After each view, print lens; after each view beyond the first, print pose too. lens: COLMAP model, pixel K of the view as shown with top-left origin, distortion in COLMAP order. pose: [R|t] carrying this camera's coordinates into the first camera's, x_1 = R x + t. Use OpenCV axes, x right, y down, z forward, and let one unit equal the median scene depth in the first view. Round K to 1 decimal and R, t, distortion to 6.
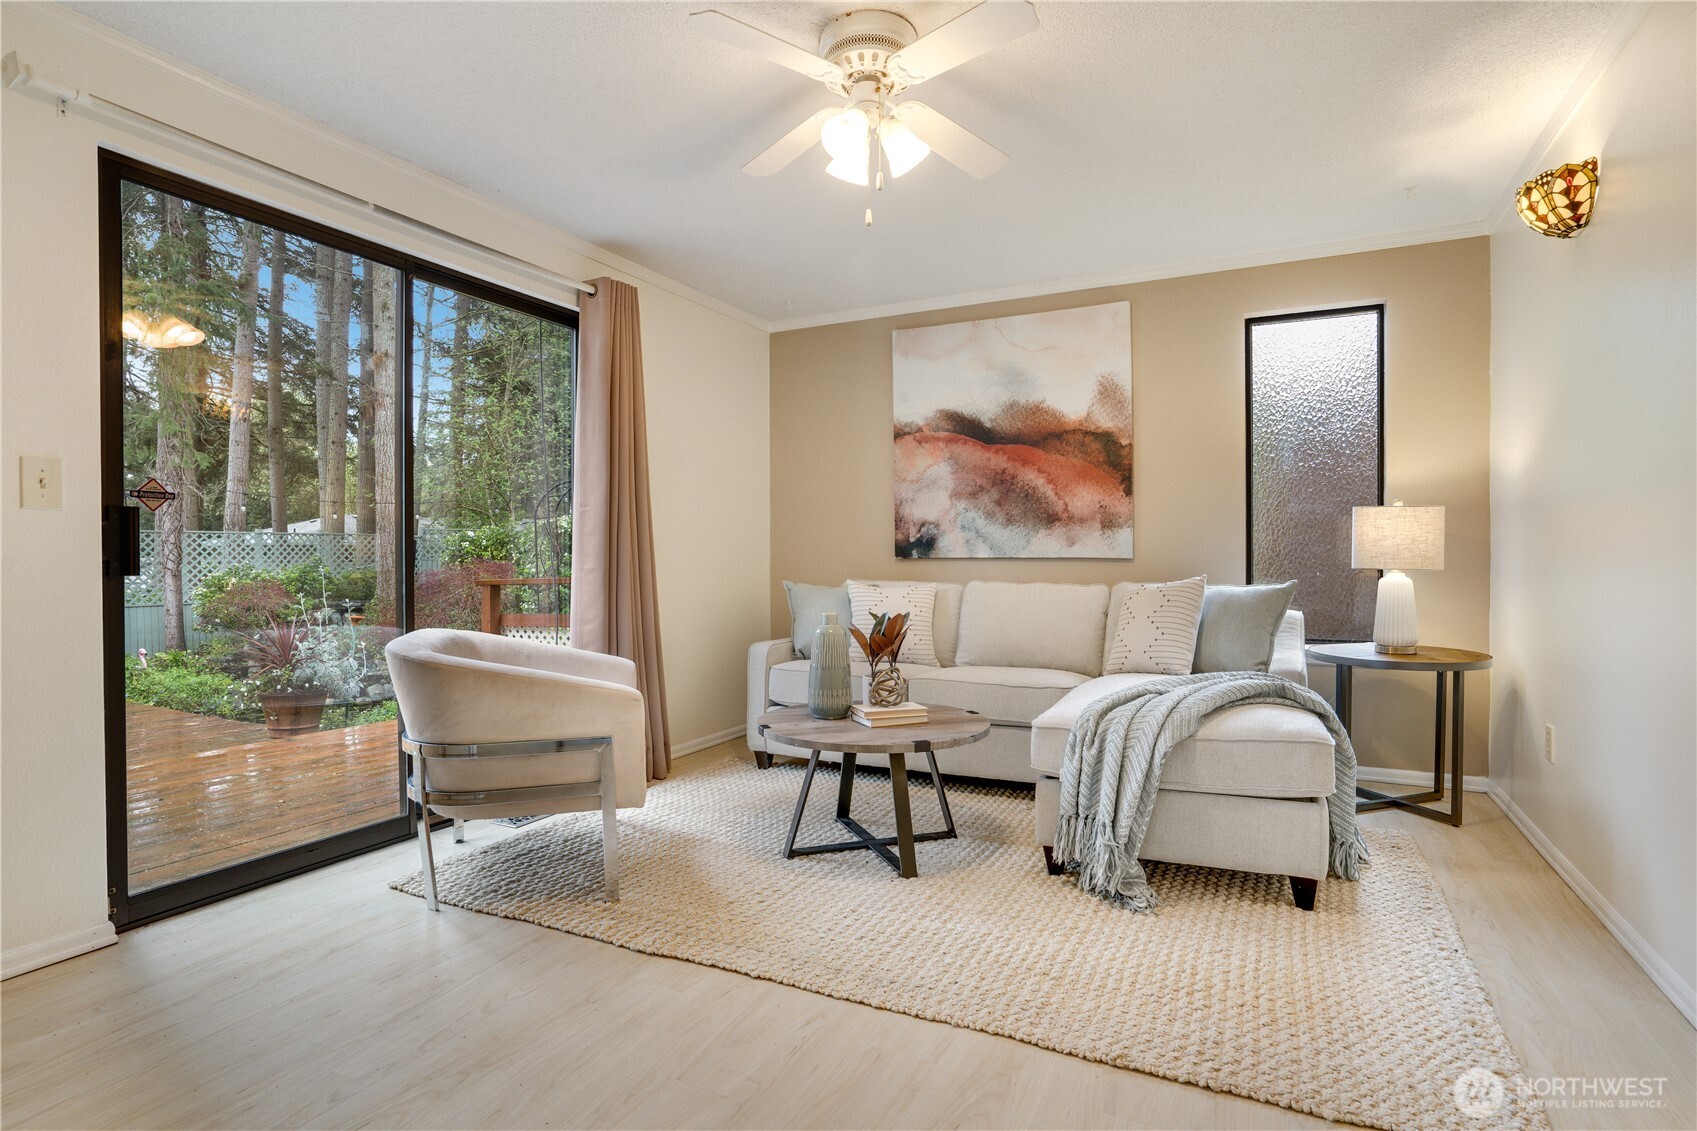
lens RADIAL K [[881.6, 0, 843.9], [0, 881.6, 562.8], [0, 0, 1]] dist [-0.065577, 0.048118]
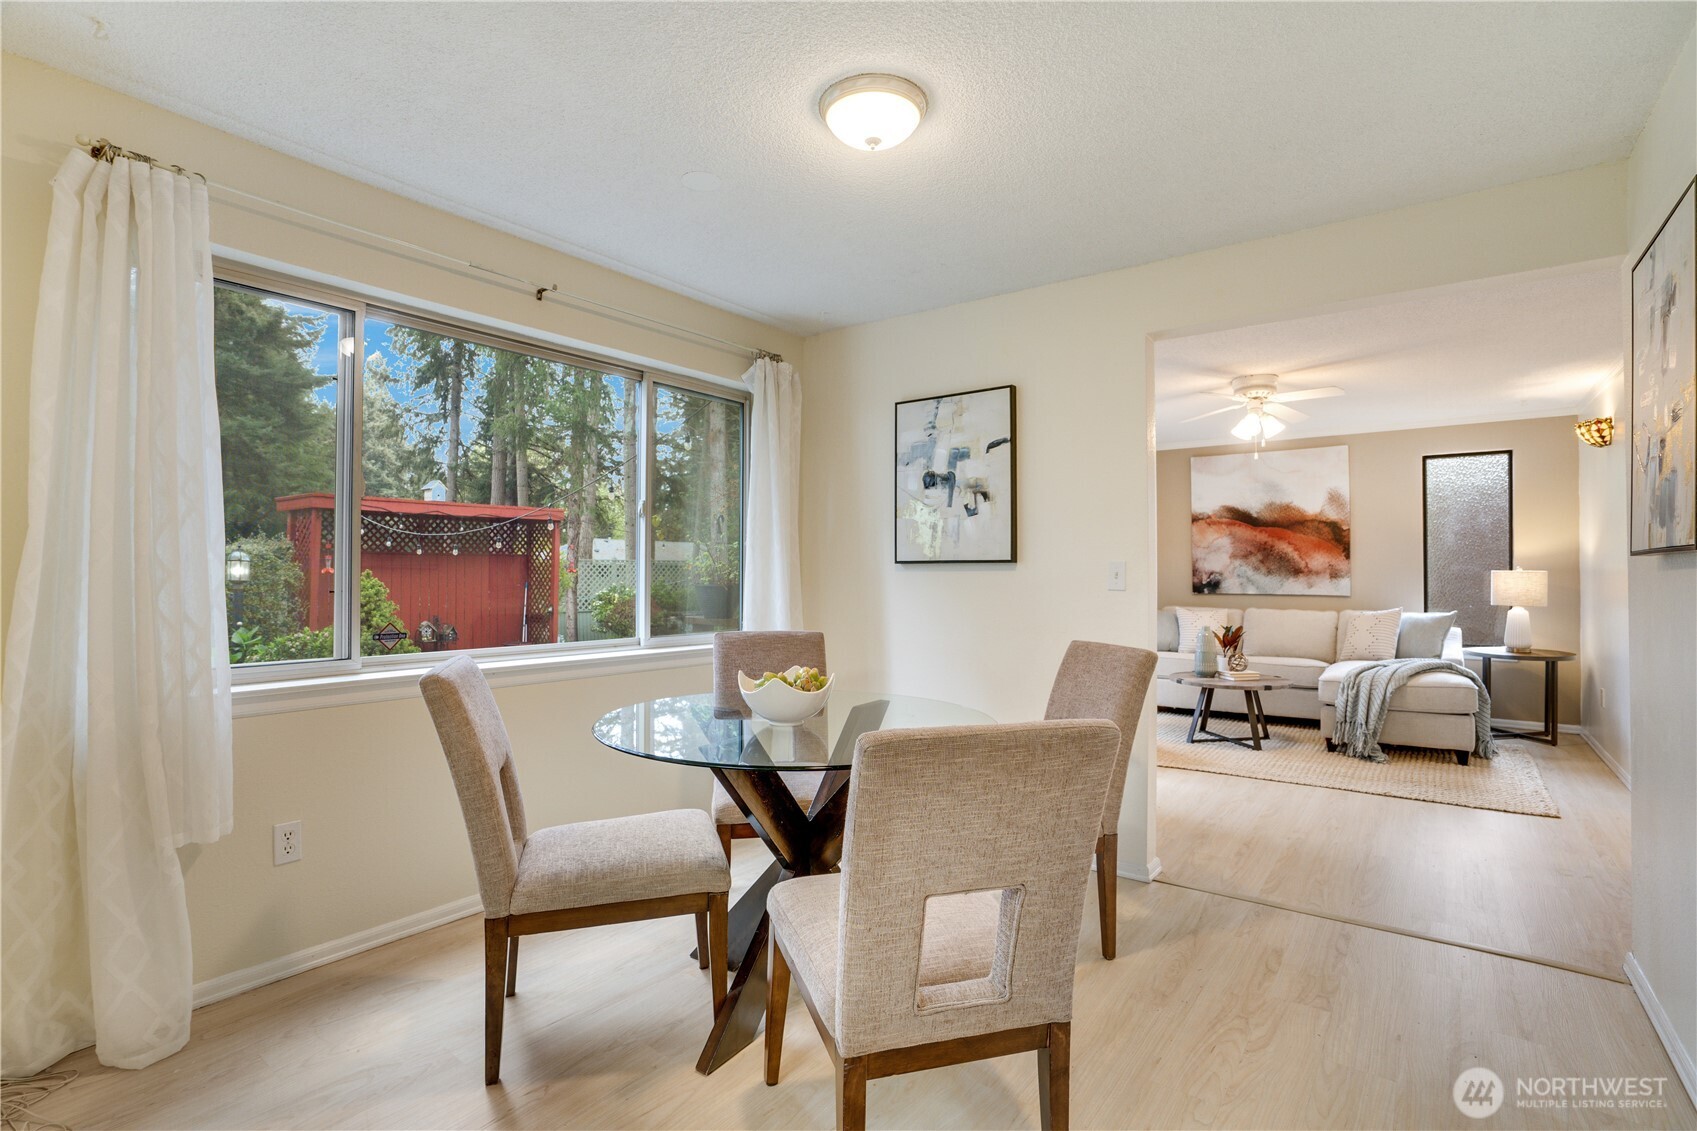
lens RADIAL K [[804.1, 0, 834.3], [0, 804.1, 565.0], [0, 0, 1]] dist [-0.065012, 0.026993]
pose [[0.982055, 0.001343, -0.188590, -0.424573], [-0.004310, 0.999873, -0.015319, -0.042474], [0.188546, 0.015857, 0.981936, -0.798958]]
